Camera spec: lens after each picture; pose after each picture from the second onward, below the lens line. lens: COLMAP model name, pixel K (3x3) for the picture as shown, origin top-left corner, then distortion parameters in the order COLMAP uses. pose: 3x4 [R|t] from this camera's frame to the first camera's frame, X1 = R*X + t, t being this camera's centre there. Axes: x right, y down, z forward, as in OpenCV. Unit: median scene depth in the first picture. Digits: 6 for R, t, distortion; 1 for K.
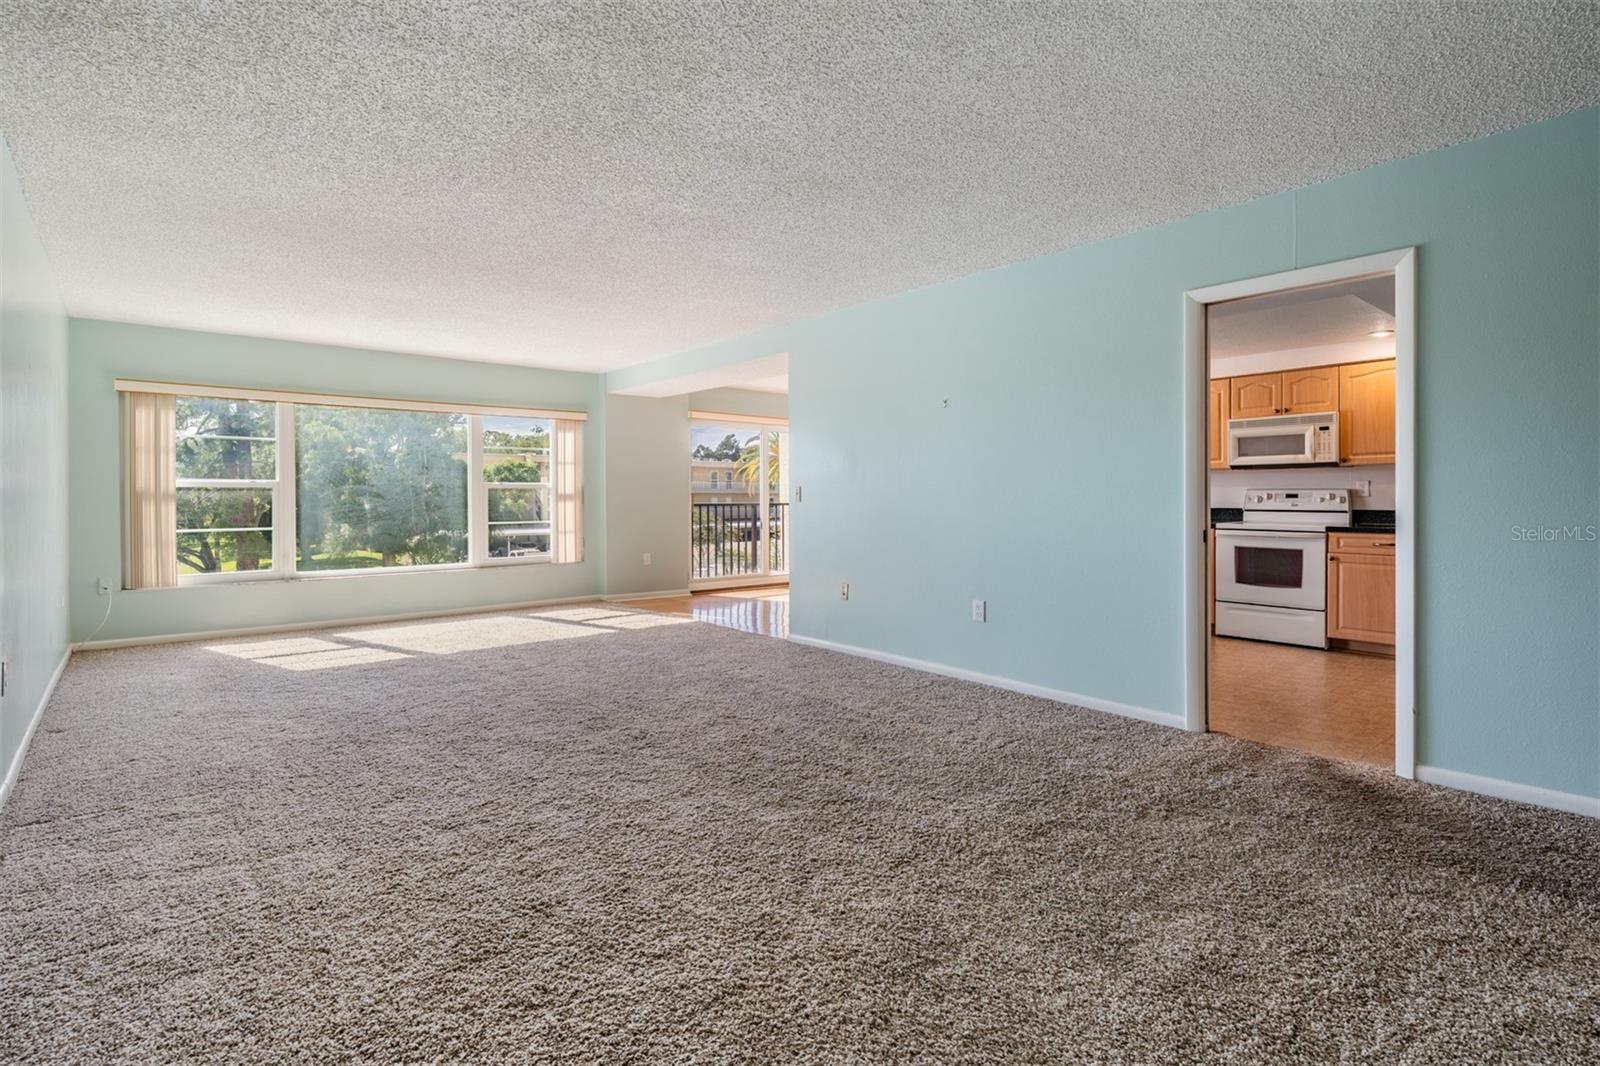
lens RADIAL K [[776.1, 0, 803.9], [0, 776.1, 502.9], [0, 0, 1]] dist [0.008096, -0.002269]
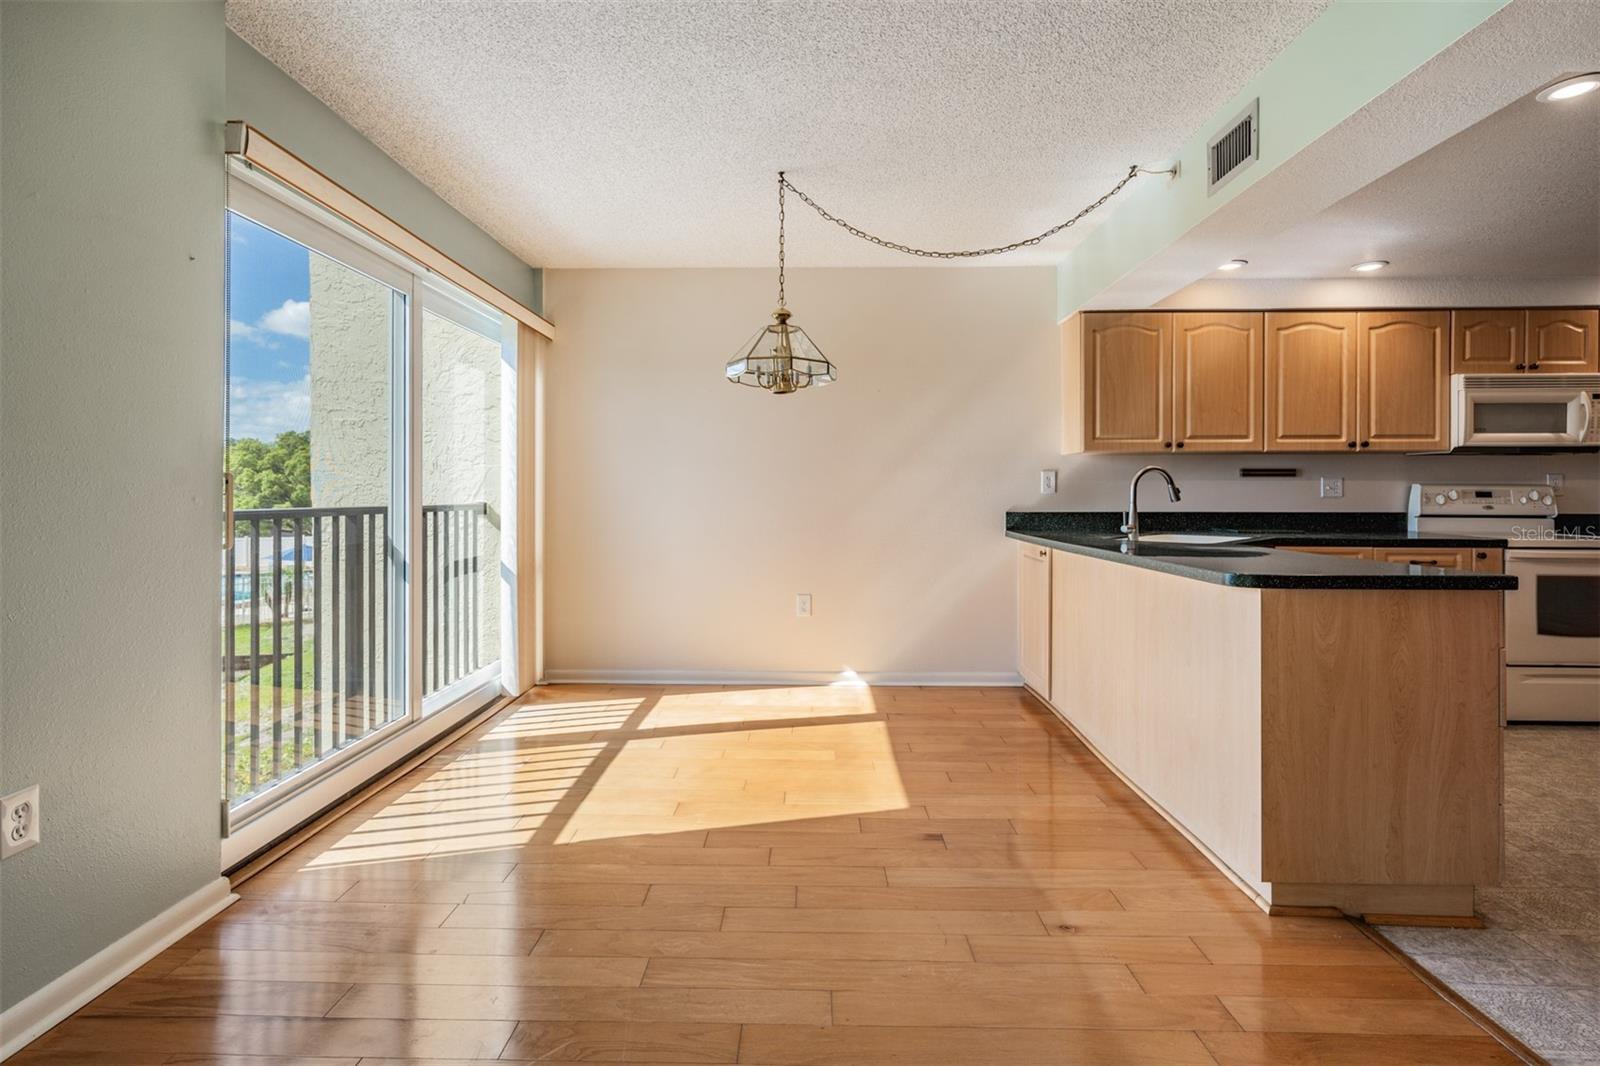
lens RADIAL K [[776.1, 0, 792.0], [0, 776.1, 492.9], [0, 0, 1]] dist [0.008096, -0.002269]
pose [[0.670828, 0.005348, 0.741594, -0.312873], [0.000447, 0.999971, -0.007615, -0.005583], [-0.741613, 0.005440, 0.670806, 1.044466]]
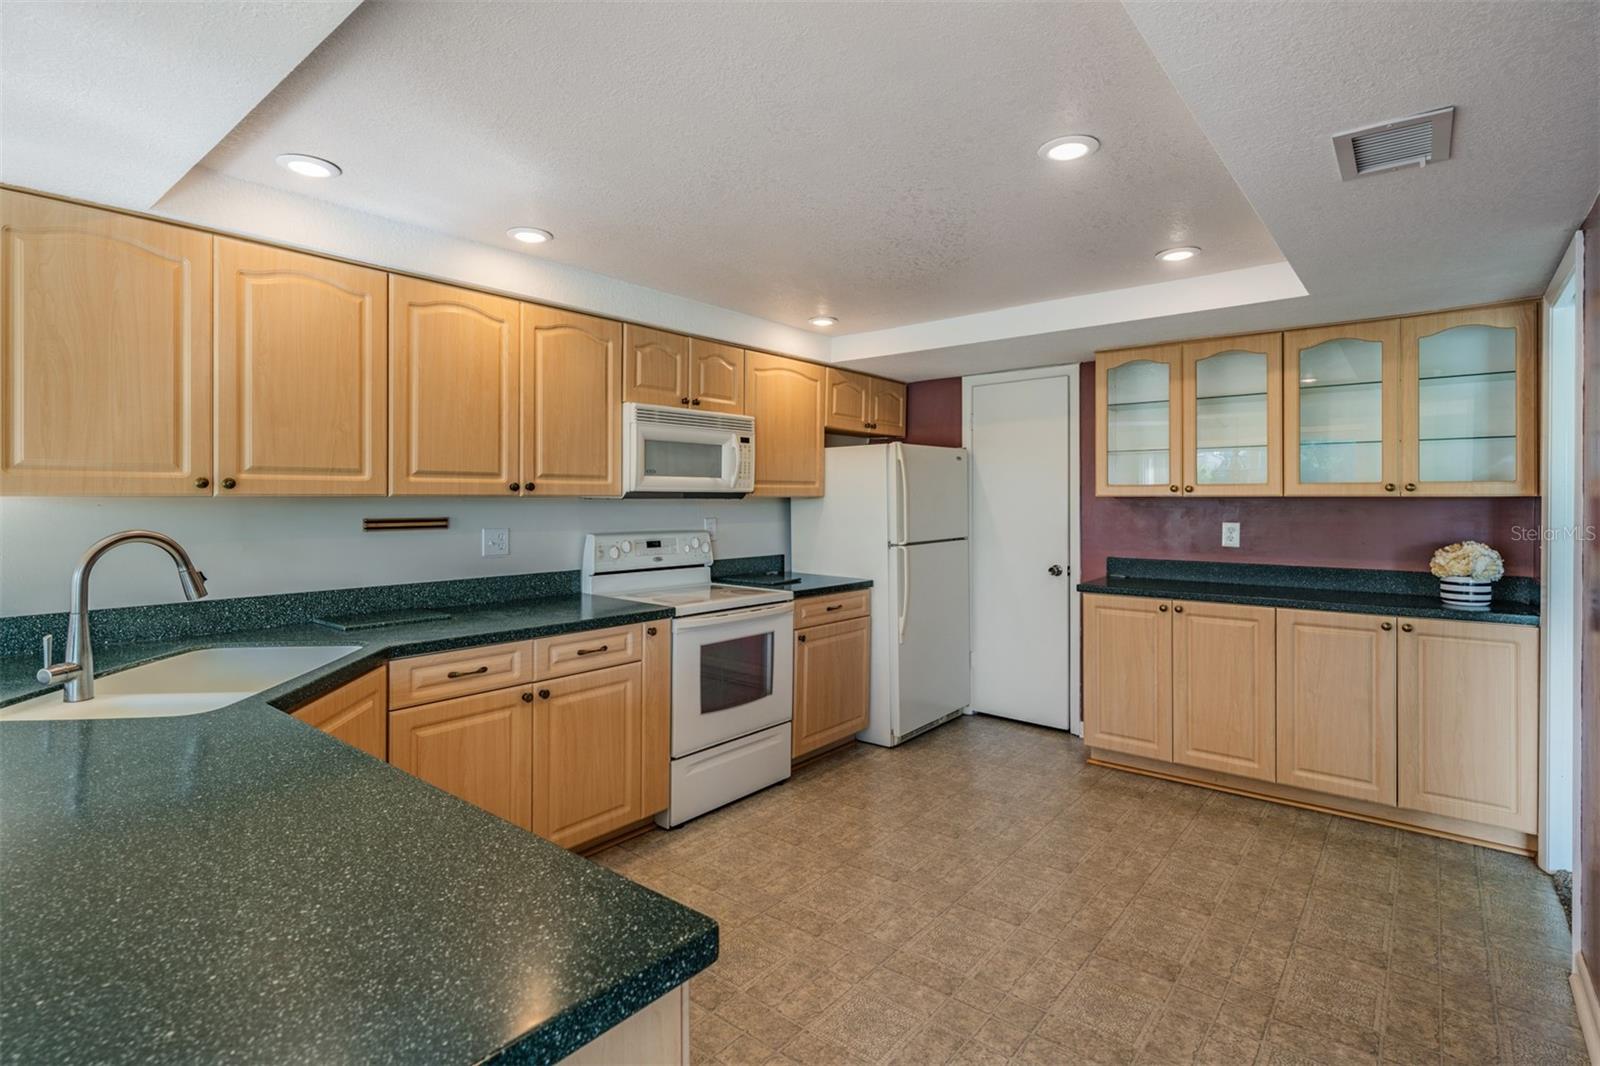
lens RADIAL K [[776.1, 0, 786.2], [0, 776.1, 498.9], [0, 0, 1]] dist [0.008096, -0.002269]
pose [[-0.160232, 0.004752, 0.987068, 0.021796], [0.006254, 0.999973, -0.003799, -0.043071], [-0.987060, 0.005564, -0.160257, 1.048584]]
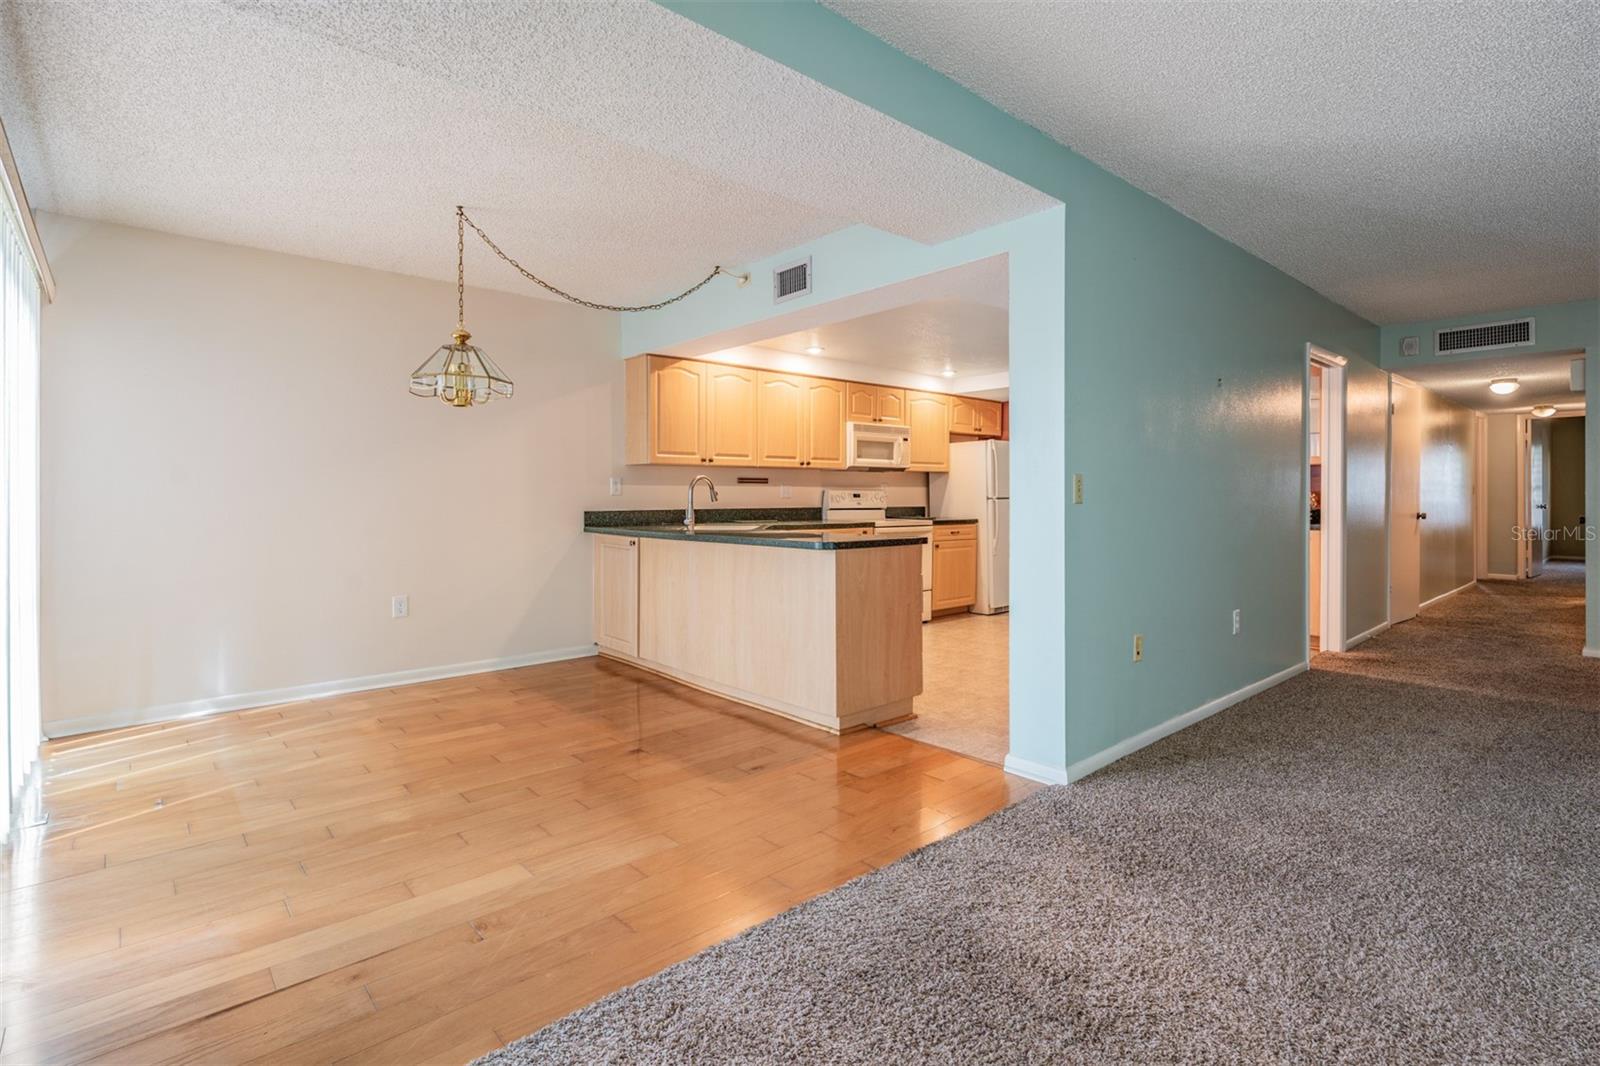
lens RADIAL K [[776.1, 0, 796.9], [0, 776.1, 495.6], [0, 0, 1]] dist [0.008096, -0.002269]
pose [[-0.012799, 0.003598, 0.999912, -0.519892], [0.007367, 0.999967, -0.003503, -0.005933], [-0.999891, 0.007322, -0.012825, 1.160439]]
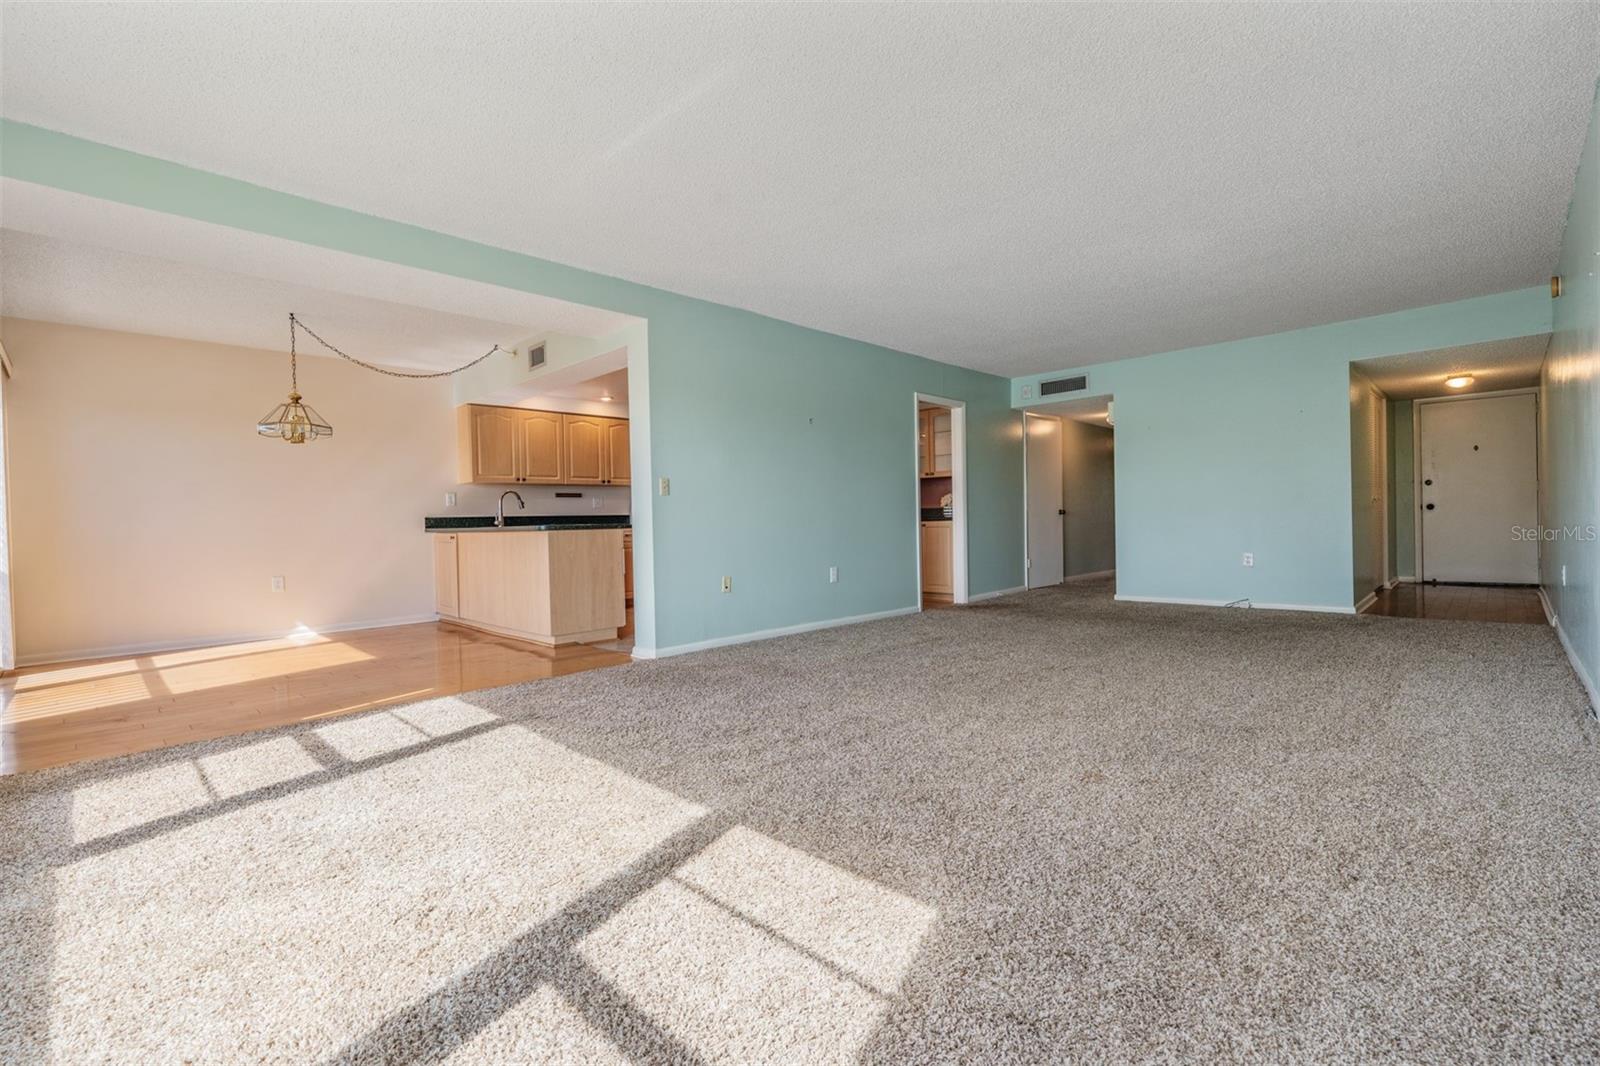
lens RADIAL K [[734.2, 0, 806.9], [0, 734.2, 535.1], [0, 0, 1]] dist [0.001962, 0.000872]
pose [[-0.077634, -0.011743, 0.996913, -0.841424], [0.027542, 0.999524, 0.013918, 0.036136], [-0.996601, 0.028538, -0.077274, 0.874651]]
